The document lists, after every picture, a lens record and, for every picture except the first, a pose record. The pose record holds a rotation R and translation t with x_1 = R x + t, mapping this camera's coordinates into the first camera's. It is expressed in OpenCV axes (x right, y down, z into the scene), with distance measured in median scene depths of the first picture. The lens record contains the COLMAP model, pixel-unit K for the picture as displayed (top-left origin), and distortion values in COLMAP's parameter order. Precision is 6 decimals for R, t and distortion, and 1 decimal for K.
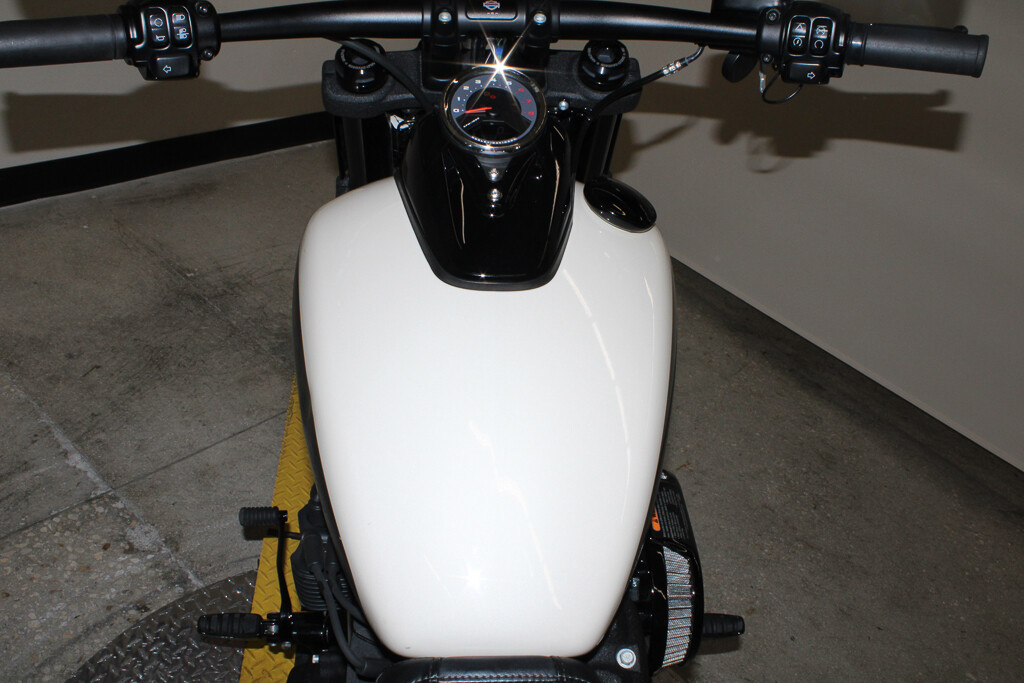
lens RADIAL K [[997.8, 0, 505.6], [0, 997.8, 336.6], [0, 0, 1]] dist [-0.078893, 0.000000]
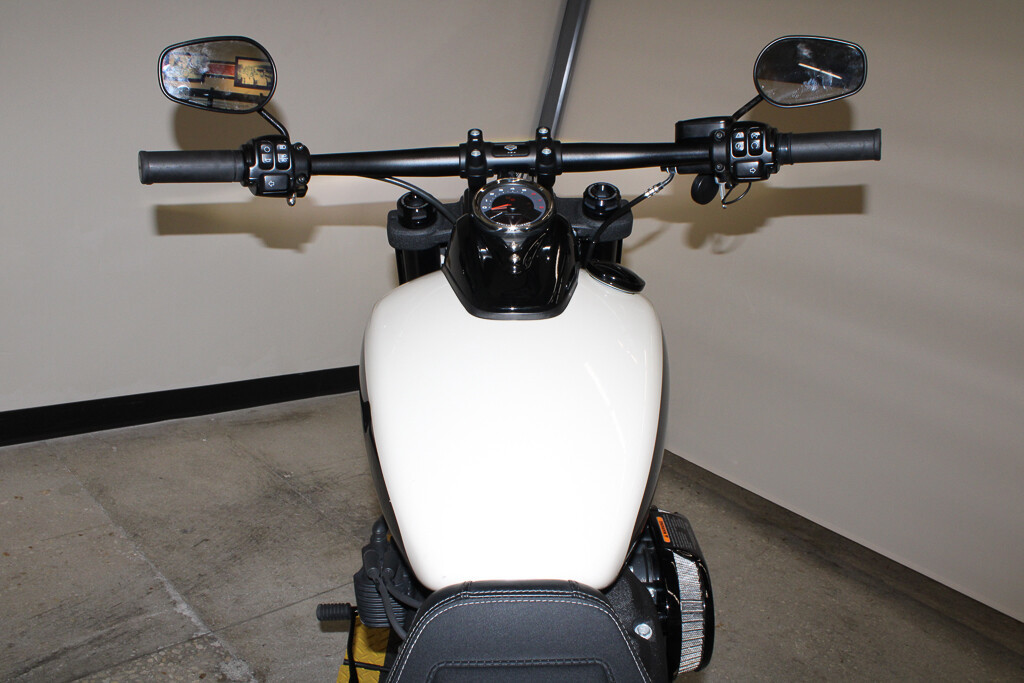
lens RADIAL K [[862.5, 0, 505.8], [0, 862.5, 337.2], [0, 0, 1]] dist [-0.147232, 0.129777]
pose [[0.997130, -0.048090, -0.058476, 0.017681], [0.027533, 0.949811, -0.311612, 0.139217], [0.070527, 0.309107, 0.948409, -0.014433]]
